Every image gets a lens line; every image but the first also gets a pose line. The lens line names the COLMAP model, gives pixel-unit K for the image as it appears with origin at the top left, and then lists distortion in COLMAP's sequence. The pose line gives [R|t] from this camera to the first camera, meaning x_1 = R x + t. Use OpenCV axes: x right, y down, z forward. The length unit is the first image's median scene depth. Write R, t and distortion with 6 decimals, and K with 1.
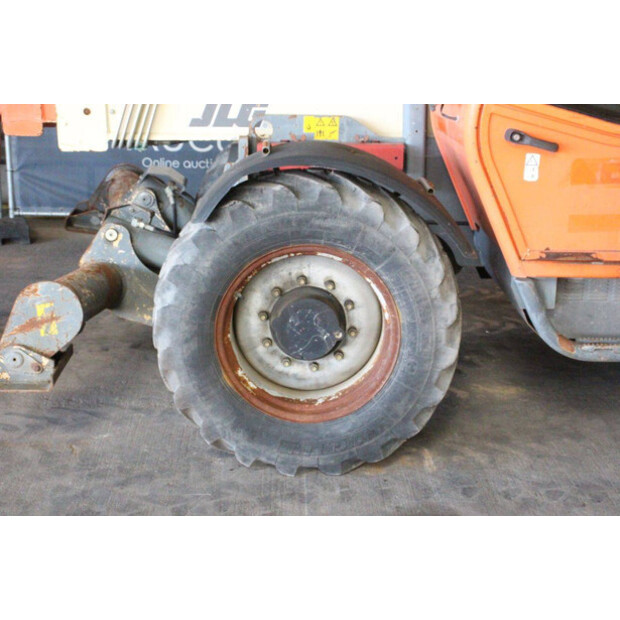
lens RADIAL K [[1136.1, 0, 307.2], [0, 1136.1, 307.4], [0, 0, 1]] dist [0.243760, 0.000000]
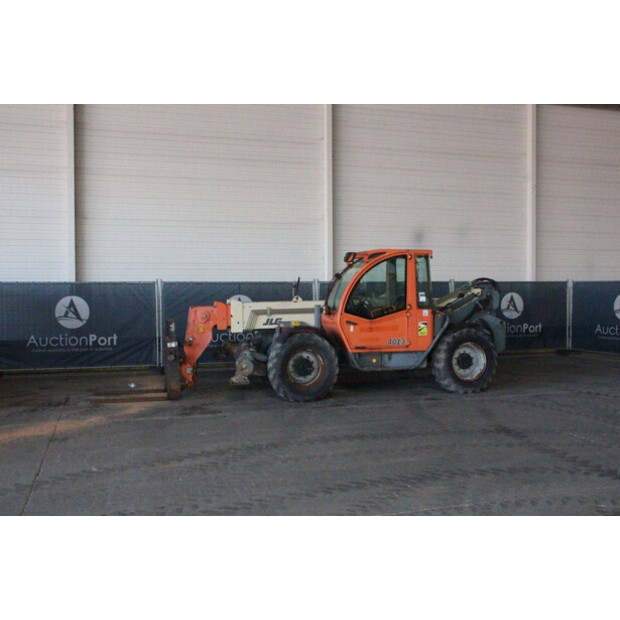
lens RADIAL K [[645.0, 0, 308.9], [0, 645.0, 314.4], [0, 0, 1]] dist [-0.057476, 0.000000]
pose [[0.969860, -0.028220, 0.242021, -0.571553], [0.080268, 0.974831, -0.207994, 0.333107], [-0.230060, 0.221152, 0.947715, -1.372424]]
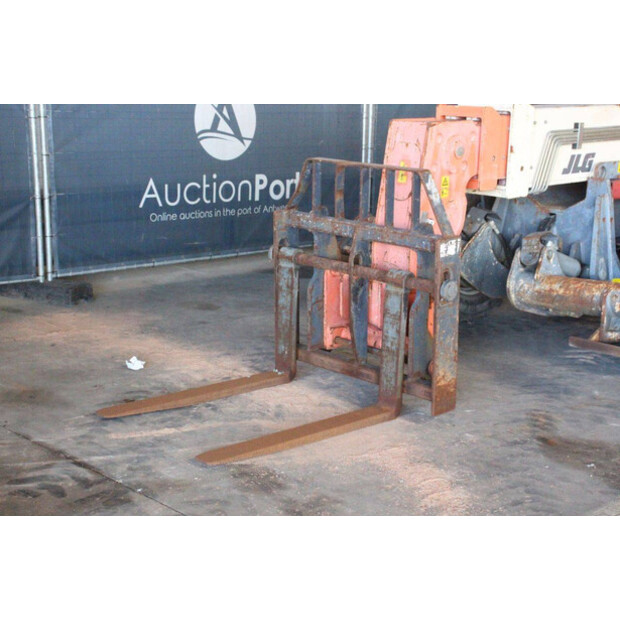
lens RADIAL K [[1058.8, 0, 311.6], [0, 1058.8, 312.7], [0, 0, 1]] dist [0.180299, 0.000000]
pose [[0.745688, -0.136699, 0.652122, -1.430567], [0.150967, 0.987938, 0.034465, -0.093993], [-0.648967, 0.072749, 0.757330, 0.238319]]
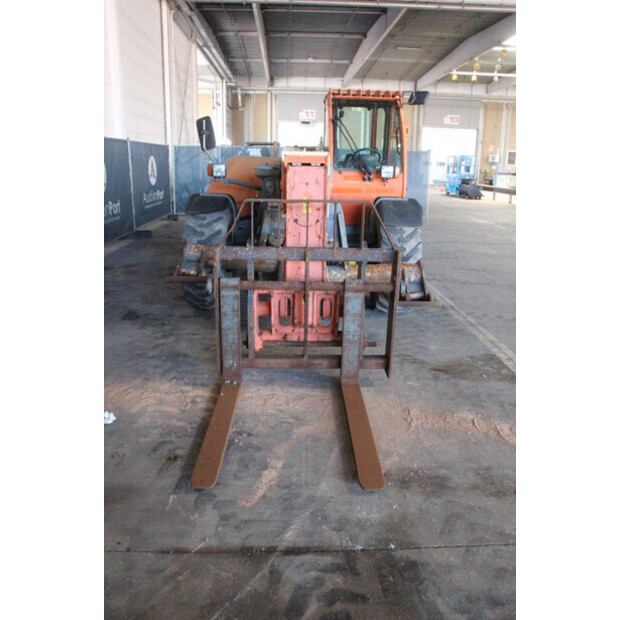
lens RADIAL K [[508.7, 0, 309.5], [0, 508.7, 321.6], [0, 0, 1]] dist [-0.150282, 0.112133]
pose [[0.003565, -0.312806, 0.949810, -1.283003], [0.238522, 0.922667, 0.302972, -0.284393], [-0.971130, 0.225471, 0.077900, 1.169527]]
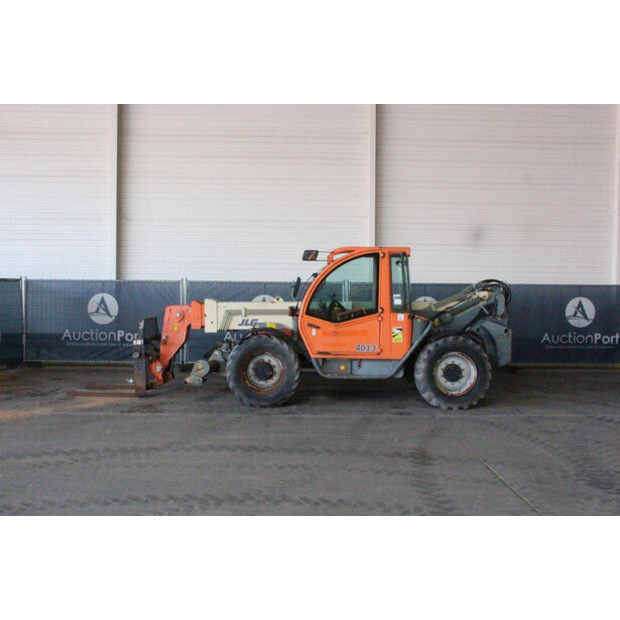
lens RADIAL K [[645.0, 0, 305.2], [0, 645.0, 309.0], [0, 0, 1]] dist [-0.057476, 0.000000]
pose [[0.999430, -0.004020, -0.033520, 0.231653], [-0.003768, 0.973396, -0.229099, 0.333244], [0.033549, 0.229095, 0.972826, -1.318684]]
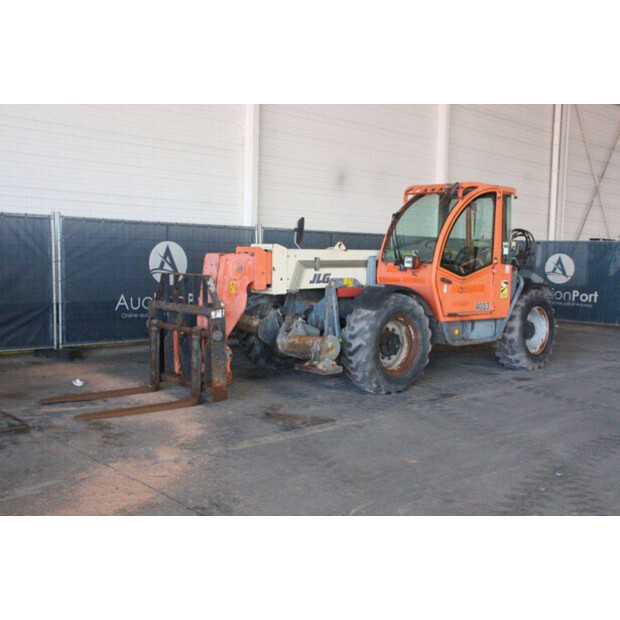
lens RADIAL K [[690.1, 0, 312.9], [0, 690.1, 311.5], [0, 0, 1]] dist [-0.039070, 0.000000]
pose [[0.760711, -0.049719, 0.647183, -1.343148], [0.154788, 0.982192, -0.106486, 0.094764], [-0.630364, 0.181181, 0.754861, -0.258789]]
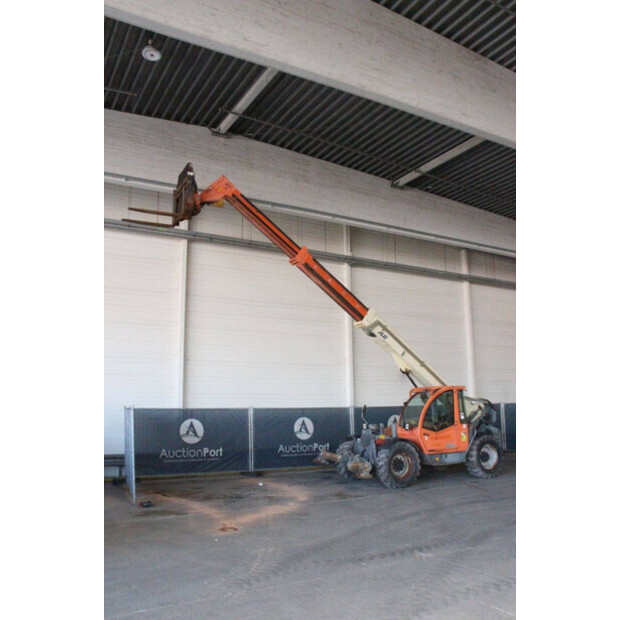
lens RADIAL K [[559.4, 0, 307.8], [0, 559.4, 299.7], [0, 0, 1]] dist [-0.136257, -0.008135]
pose [[0.893620, 0.059841, 0.444818, -1.935624], [0.140996, 0.903471, -0.404797, 0.365103], [-0.426103, 0.424452, 0.798922, -1.699287]]
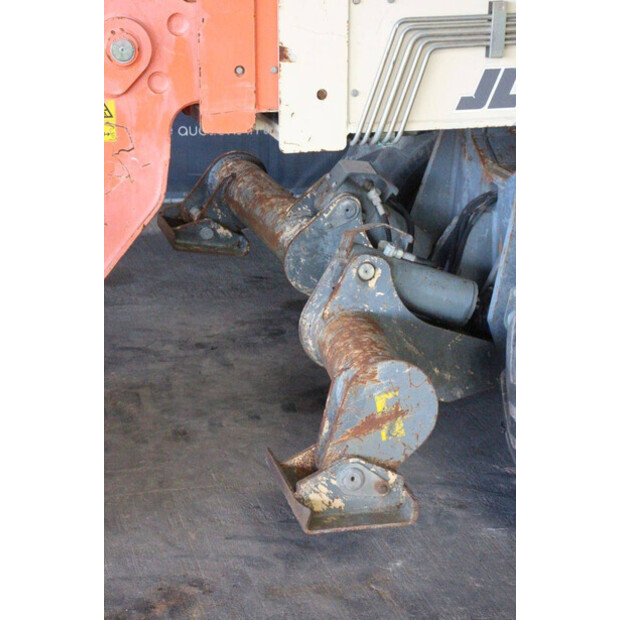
lens RADIAL K [[1377.0, 0, 311.9], [0, 1377.0, 315.6], [0, 0, 1]] dist [0.336529, 0.000000]
pose [[0.975734, -0.059178, 0.210813, -0.438496], [0.050392, 0.997632, 0.046814, -0.088874], [-0.213084, -0.035055, 0.976405, 0.214105]]
